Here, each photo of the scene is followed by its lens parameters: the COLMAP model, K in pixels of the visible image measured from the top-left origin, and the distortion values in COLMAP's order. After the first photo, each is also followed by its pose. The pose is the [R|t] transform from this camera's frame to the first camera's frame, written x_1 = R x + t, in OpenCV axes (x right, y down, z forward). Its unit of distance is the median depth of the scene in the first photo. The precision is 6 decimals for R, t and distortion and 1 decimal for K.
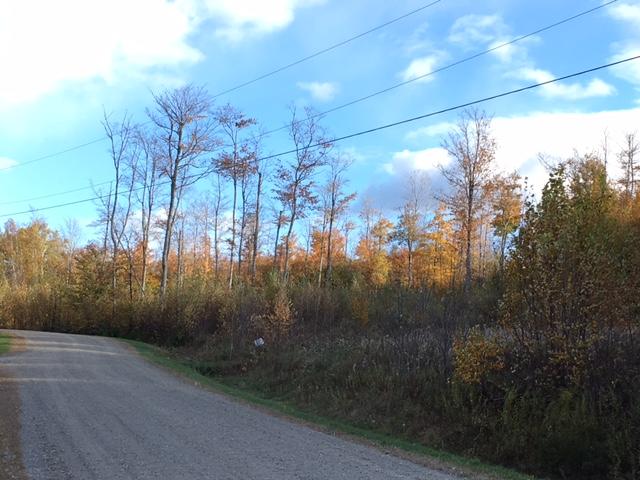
lens RADIAL K [[1087.6, 0, 320.0], [0, 1087.6, 240.0], [0, 0, 1]] dist [-0.021139, 0.059517]
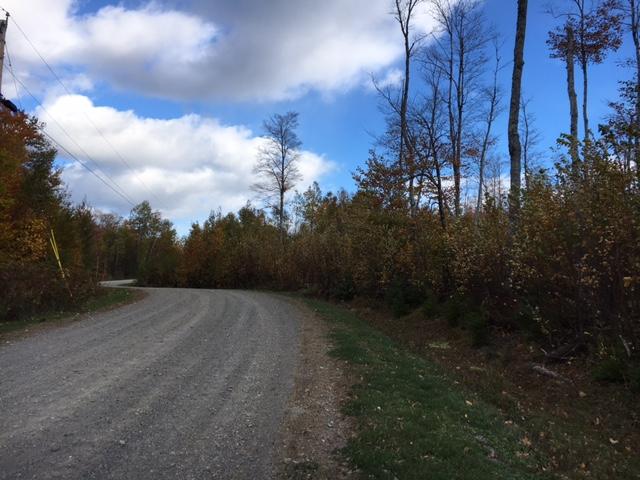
lens RADIAL K [[549.6, 0, 320.0], [0, 549.6, 240.0], [0, 0, 1]] dist [0.066958, -0.089216]
pose [[0.923090, -0.058075, -0.380175, -0.102317], [0.075608, 0.996645, 0.031333, 0.035338], [0.377080, -0.057668, 0.924384, 0.591135]]
